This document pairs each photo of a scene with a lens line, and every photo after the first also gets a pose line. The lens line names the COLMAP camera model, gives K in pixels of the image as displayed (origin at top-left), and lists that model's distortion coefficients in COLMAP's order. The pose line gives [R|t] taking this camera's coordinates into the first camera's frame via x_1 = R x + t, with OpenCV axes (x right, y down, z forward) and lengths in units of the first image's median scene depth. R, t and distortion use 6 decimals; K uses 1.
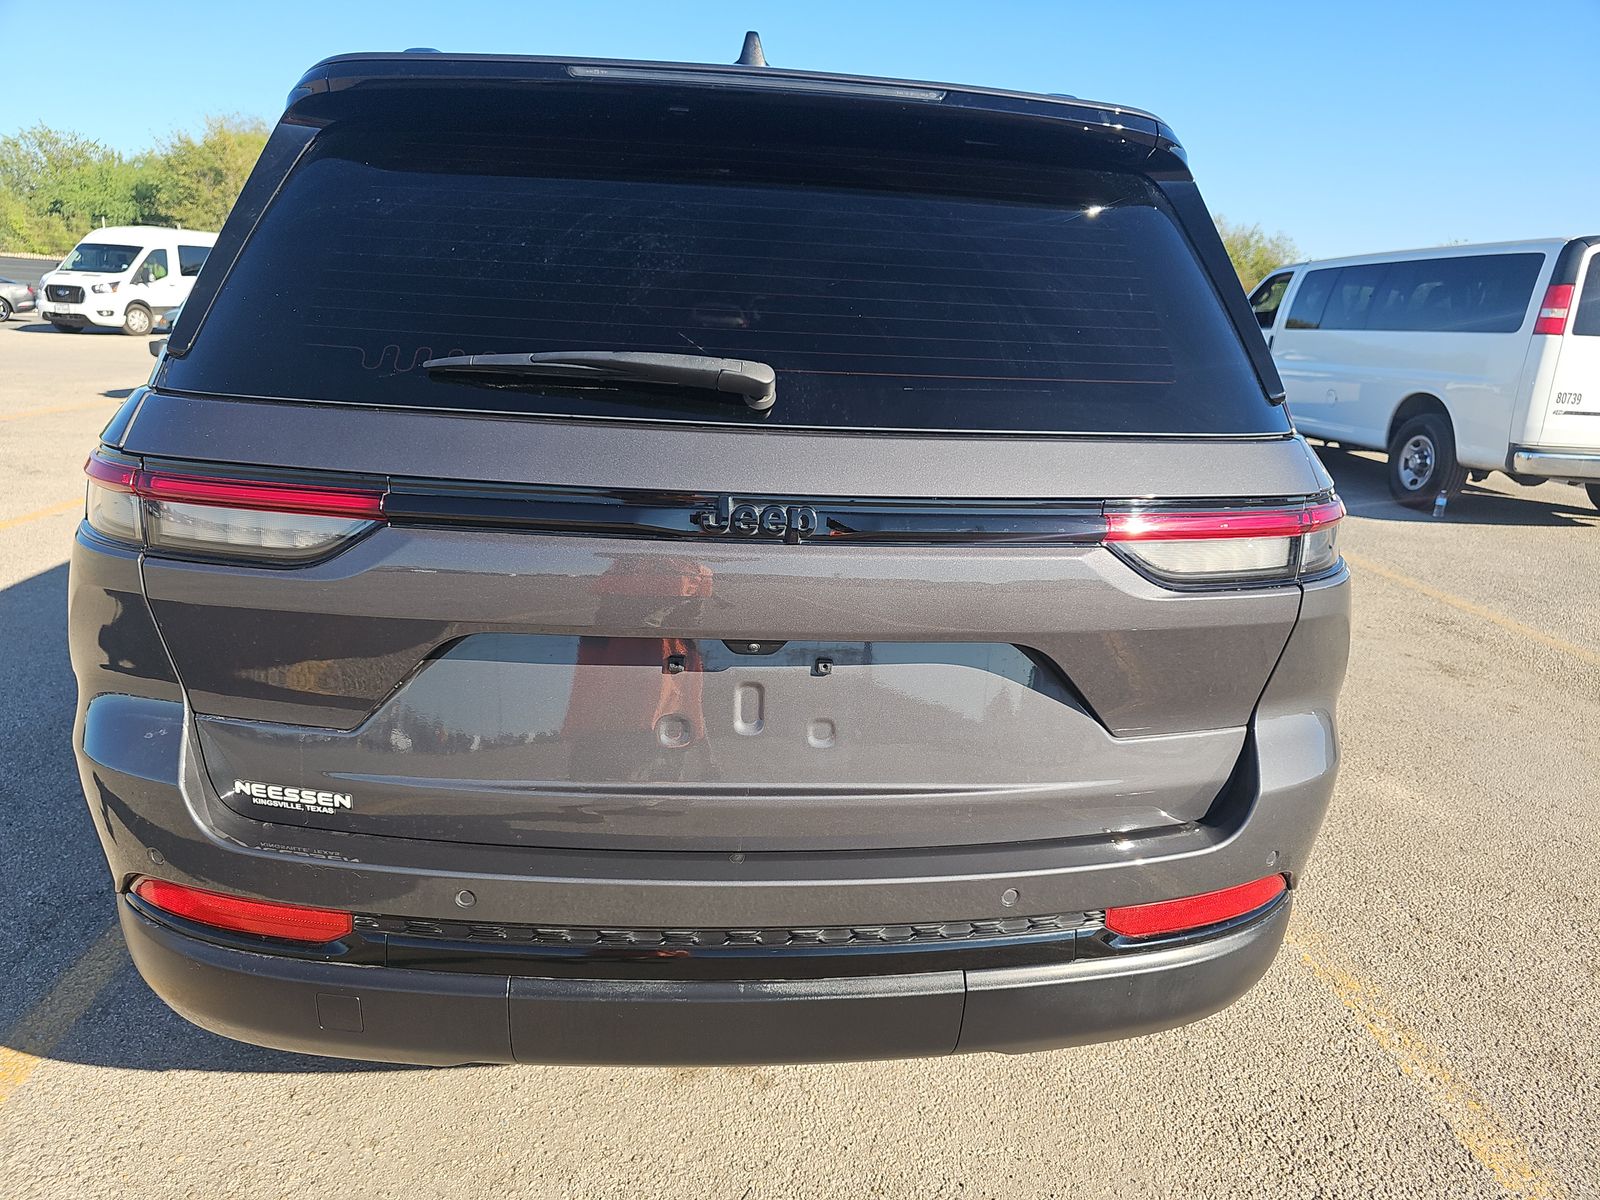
lens RADIAL K [[1083.0, 0, 800.0], [0, 1083.0, 600.0], [0, 0, 1]] dist [0.037932, -0.037336]
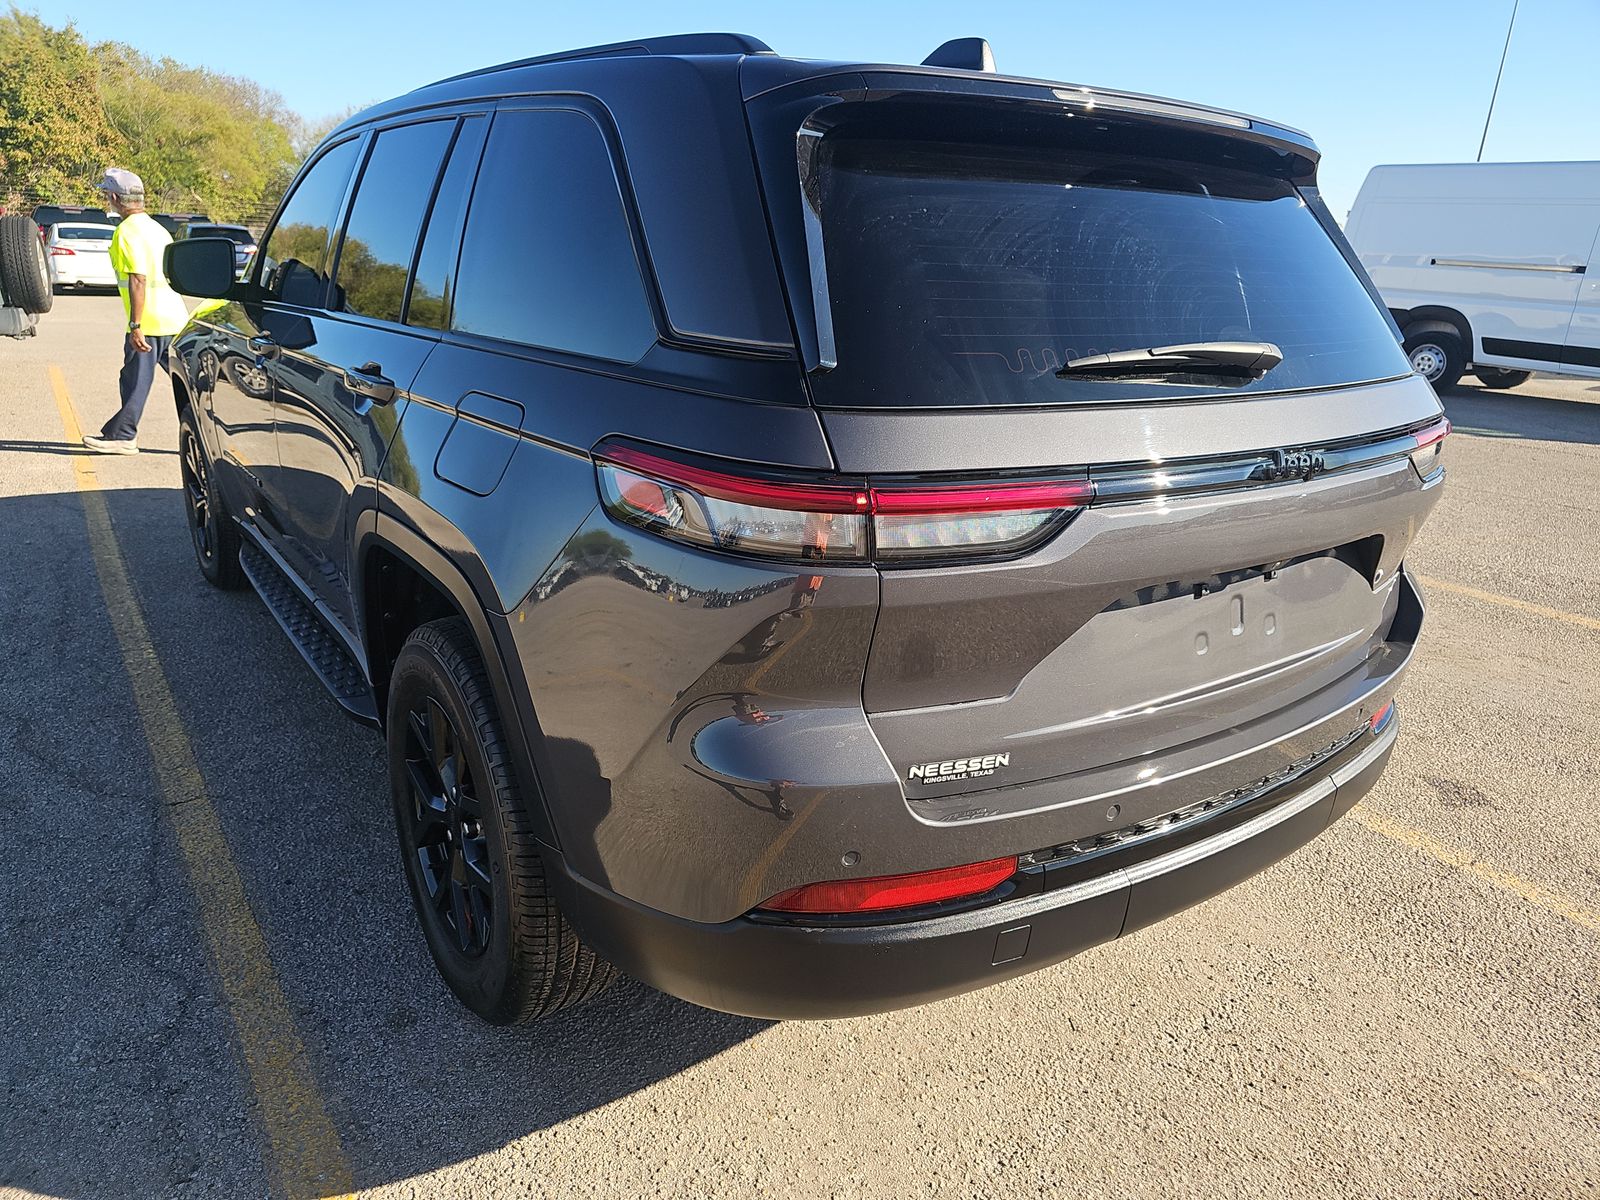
lens RADIAL K [[1081.5, 0, 800.2], [0, 1081.5, 582.3], [0, 0, 1]] dist [0.031046, -0.002196]
pose [[0.865782, -0.165337, 0.472318, -1.080827], [0.140146, 0.986184, 0.088323, -0.121323], [-0.480396, -0.010275, 0.876992, 0.124746]]
